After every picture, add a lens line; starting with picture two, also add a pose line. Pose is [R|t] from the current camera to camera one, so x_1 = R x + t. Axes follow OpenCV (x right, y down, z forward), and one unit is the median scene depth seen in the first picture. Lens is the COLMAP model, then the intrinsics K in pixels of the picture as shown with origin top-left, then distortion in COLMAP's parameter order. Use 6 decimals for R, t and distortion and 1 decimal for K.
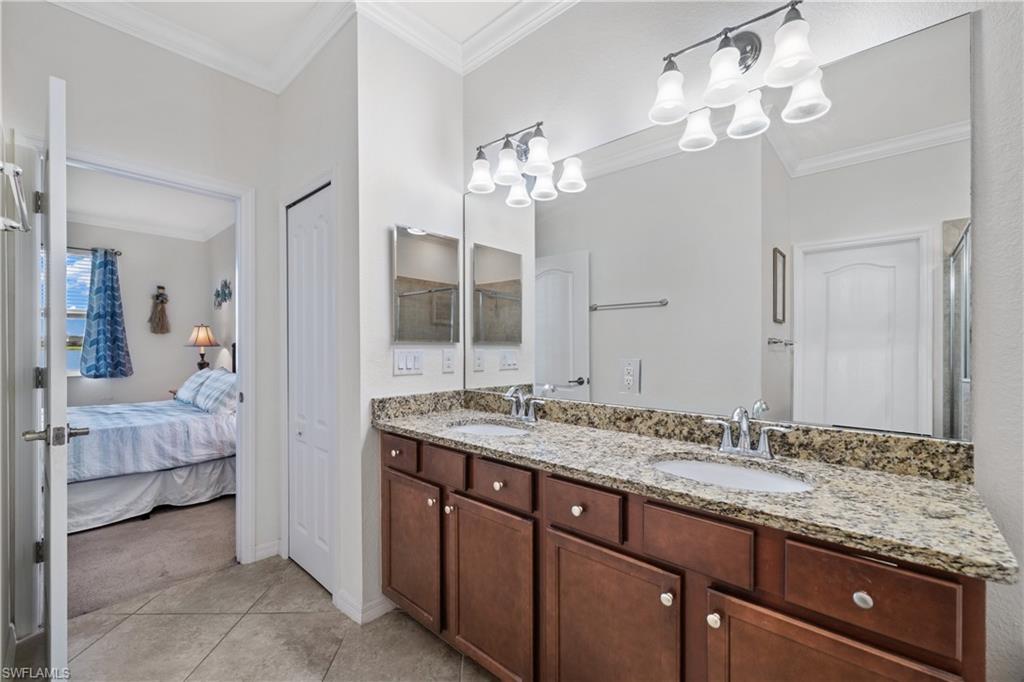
lens RADIAL K [[420.5, 0, 509.9], [0, 420.5, 351.0], [0, 0, 1]] dist [-0.000688, -0.000159]
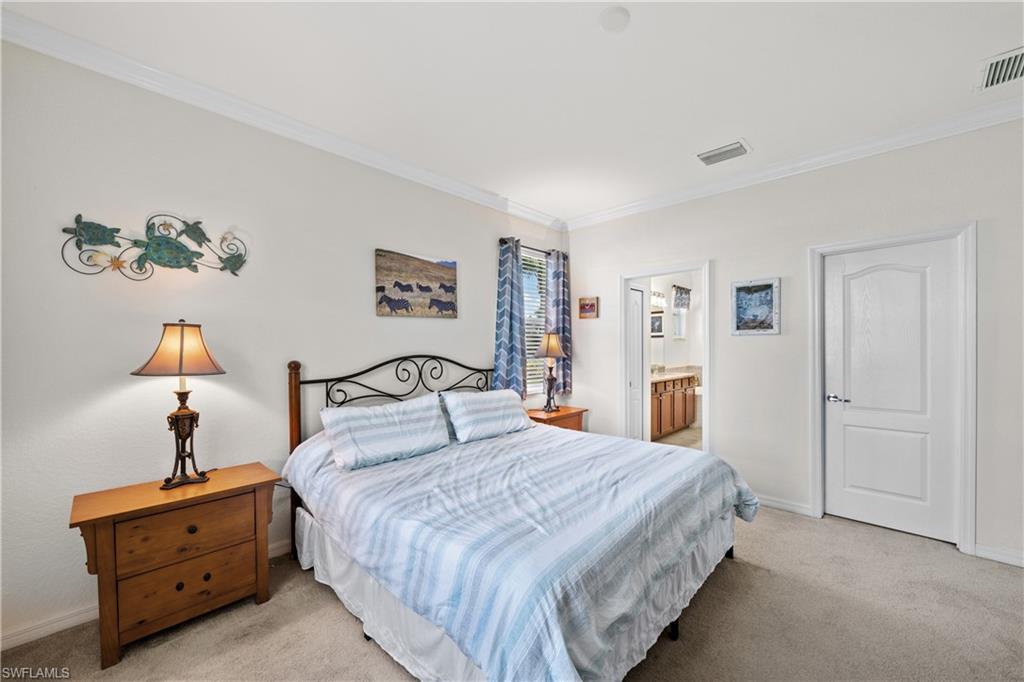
lens RADIAL K [[389.8, 0, 504.4], [0, 389.8, 347.2], [0, 0, 1]] dist [-0.000117, -0.000179]
pose [[0.036693, -0.013552, 0.999235, -1.092152], [0.009215, 0.999870, 0.013222, -0.038526], [-0.999284, 0.008723, 0.036813, 0.665199]]
